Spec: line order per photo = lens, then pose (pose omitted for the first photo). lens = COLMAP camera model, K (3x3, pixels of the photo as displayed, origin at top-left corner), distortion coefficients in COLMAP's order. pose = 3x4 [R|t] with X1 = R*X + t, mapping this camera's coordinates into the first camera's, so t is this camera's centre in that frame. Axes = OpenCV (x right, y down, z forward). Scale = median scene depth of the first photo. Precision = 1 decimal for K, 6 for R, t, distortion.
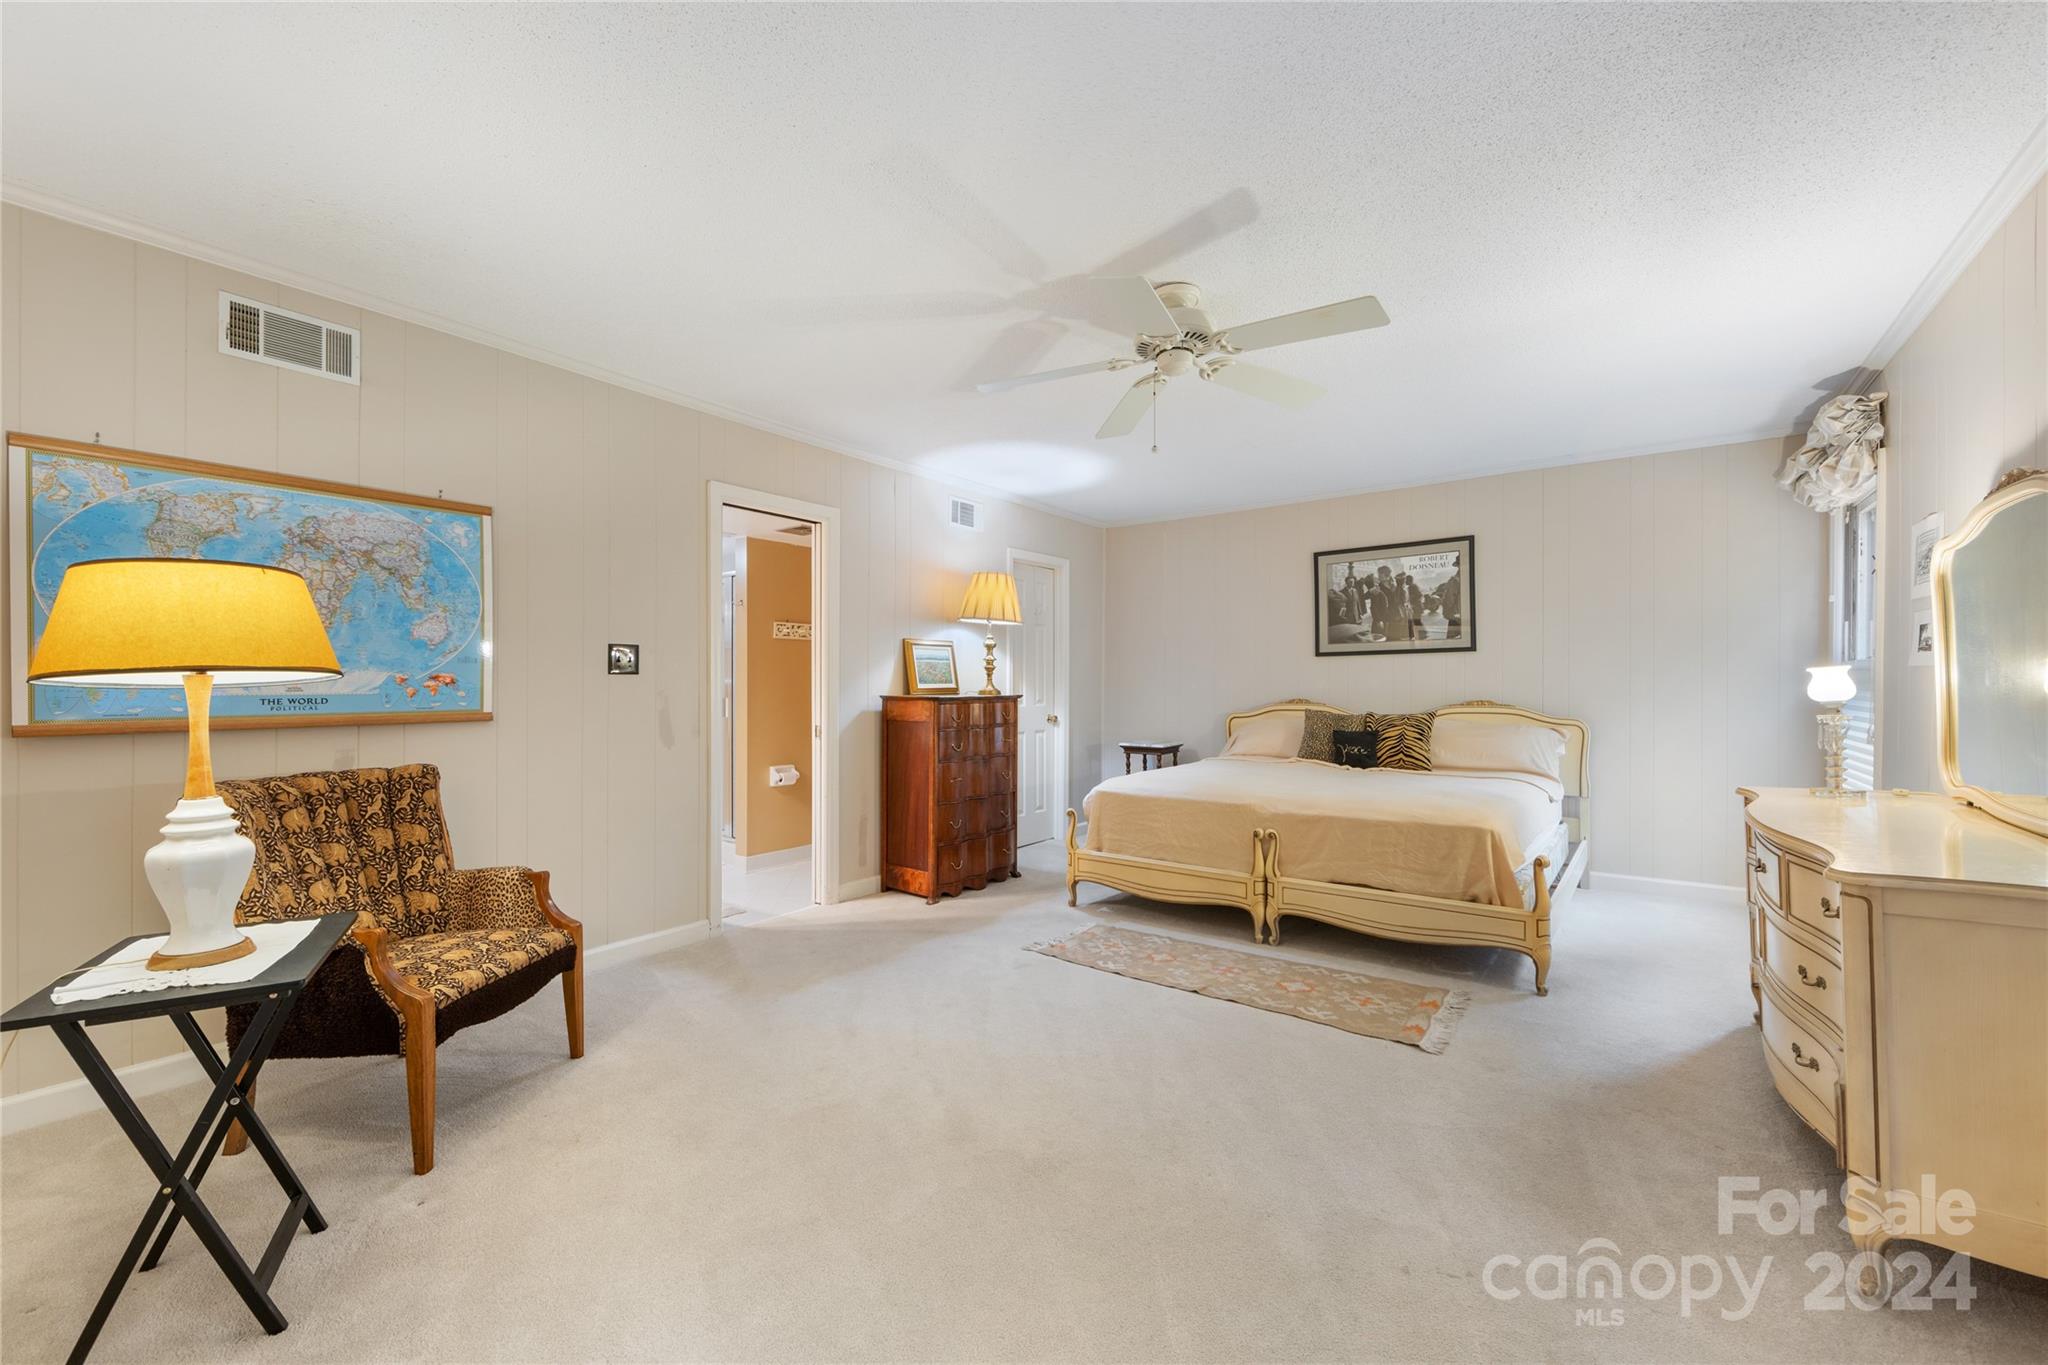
lens RADIAL K [[801.7, 0, 1025.2], [0, 801.7, 682.8], [0, 0, 1]] dist [-0.003687, -0.000598]
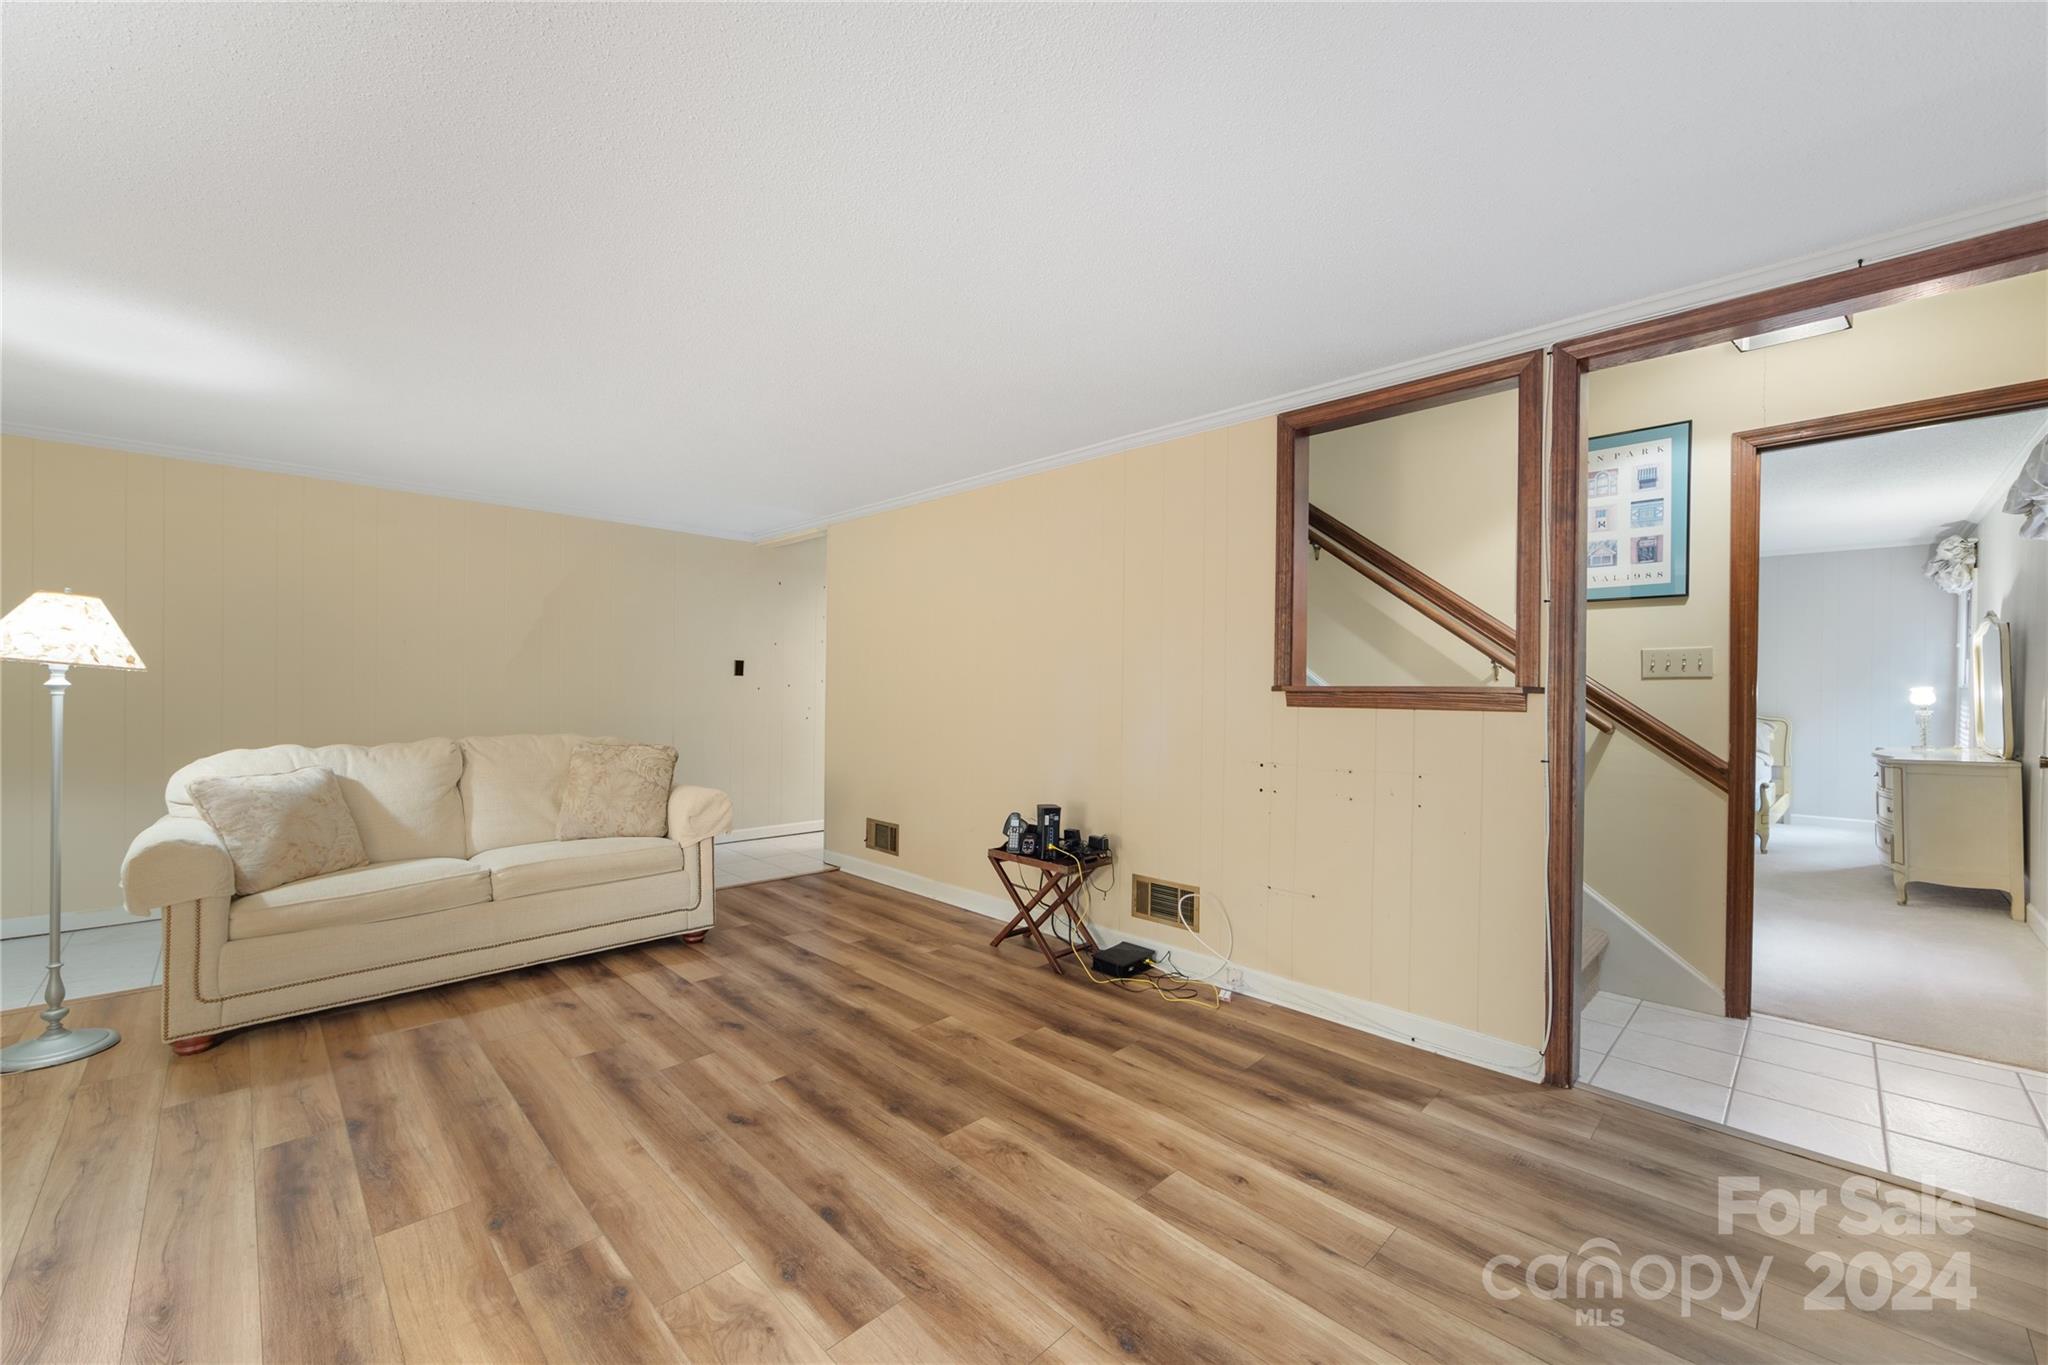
lens RADIAL K [[801.7, 0, 1023.6], [0, 801.7, 684.6], [0, 0, 1]] dist [-0.003687, -0.000598]
pose [[0.989056, 0.013524, -0.146917, -0.770234], [-0.013919, 0.999902, -0.001665, 0.004973], [0.146880, 0.003692, 0.989147, -1.069870]]
